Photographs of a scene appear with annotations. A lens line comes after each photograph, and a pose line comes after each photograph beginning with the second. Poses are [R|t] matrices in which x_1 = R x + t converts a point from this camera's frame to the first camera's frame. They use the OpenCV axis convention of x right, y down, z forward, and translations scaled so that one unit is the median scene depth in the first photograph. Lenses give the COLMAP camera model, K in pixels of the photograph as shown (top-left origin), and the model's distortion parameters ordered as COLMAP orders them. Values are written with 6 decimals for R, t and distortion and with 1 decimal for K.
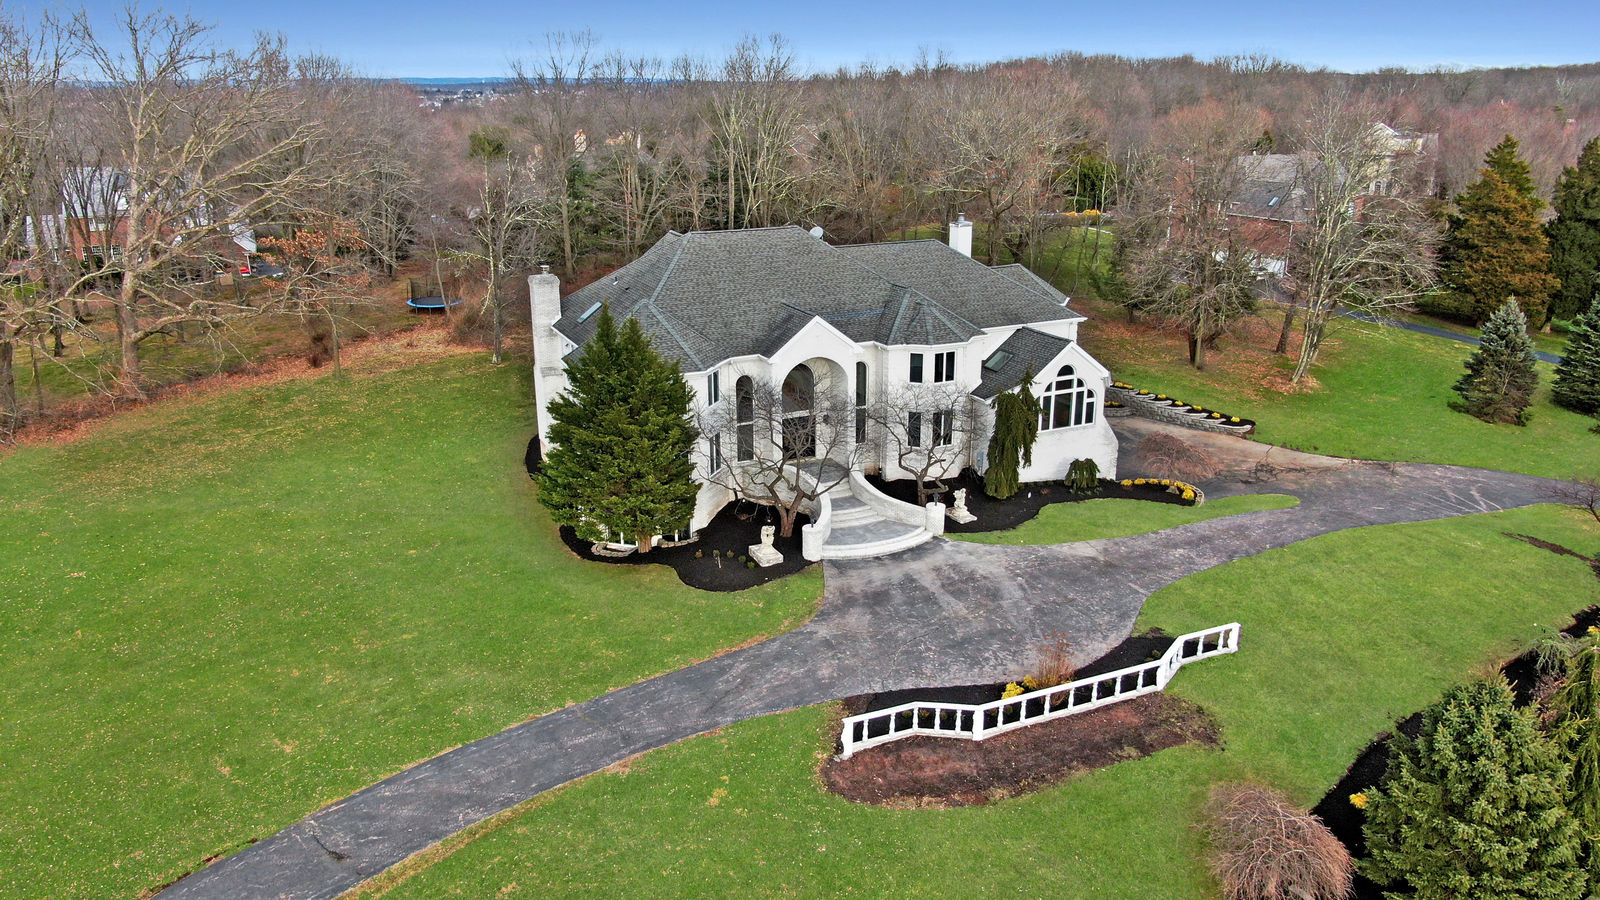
lens RADIAL K [[1149.6, 0, 800.0], [0, 1149.6, 450.0], [0, 0, 1]] dist [-0.025341, 0.010250]
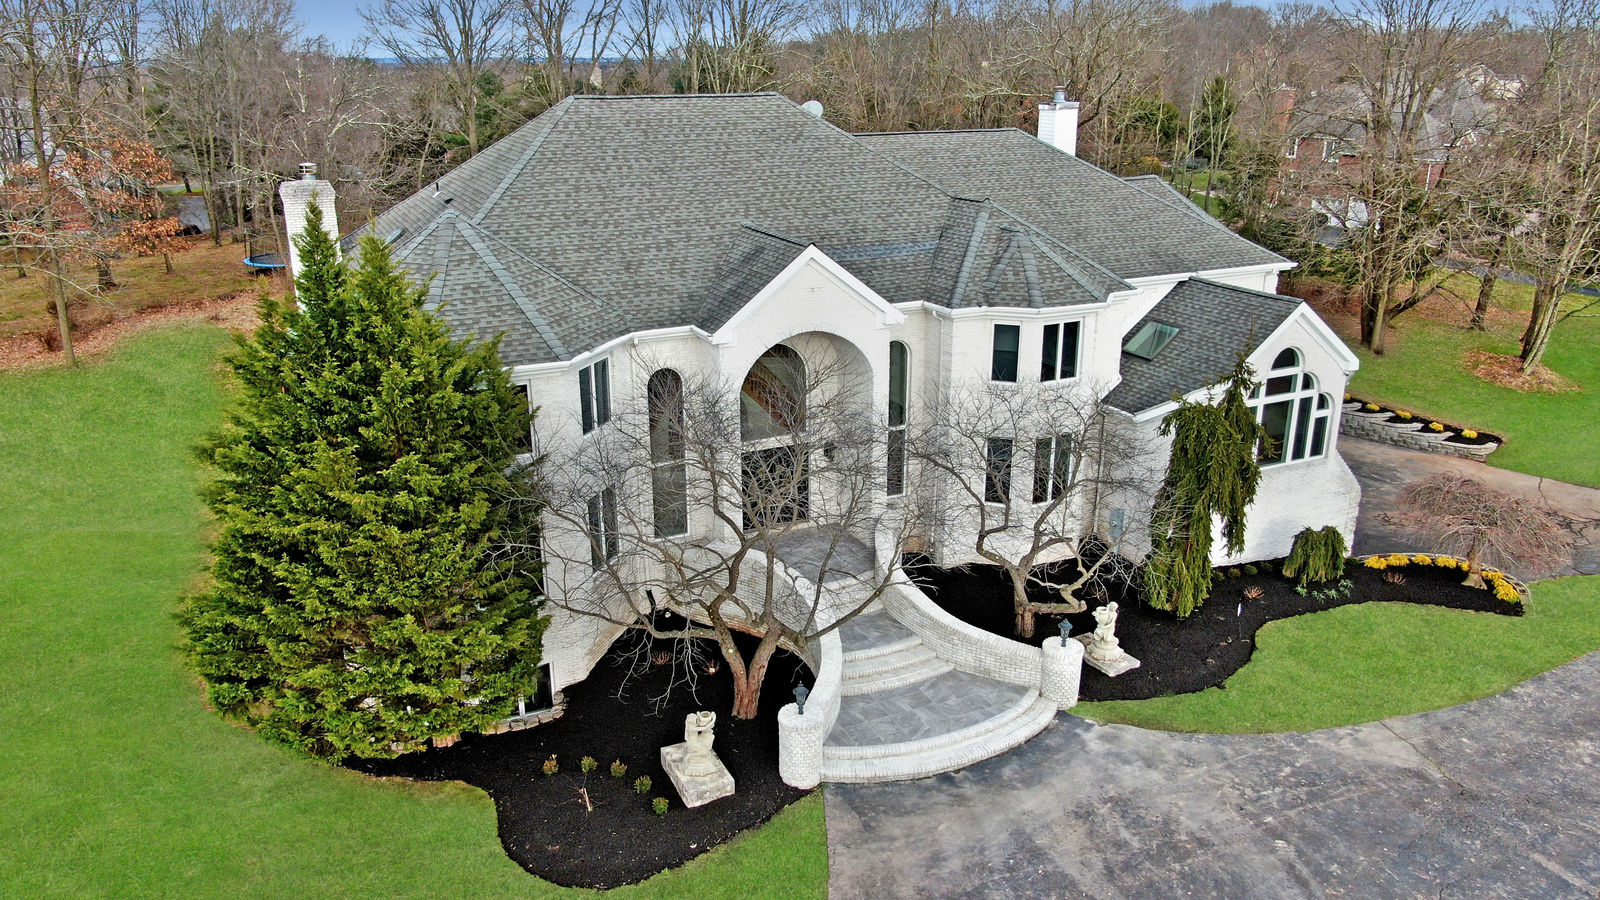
lens RADIAL K [[1149.6, 0, 800.0], [0, 1149.6, 450.0], [0, 0, 1]] dist [-0.025341, 0.010250]
pose [[0.999993, 0.000129, 0.003736, 0.007940], [-0.000186, 0.999884, 0.015258, -0.037337], [-0.003733, -0.015258, 0.999877, 0.504800]]
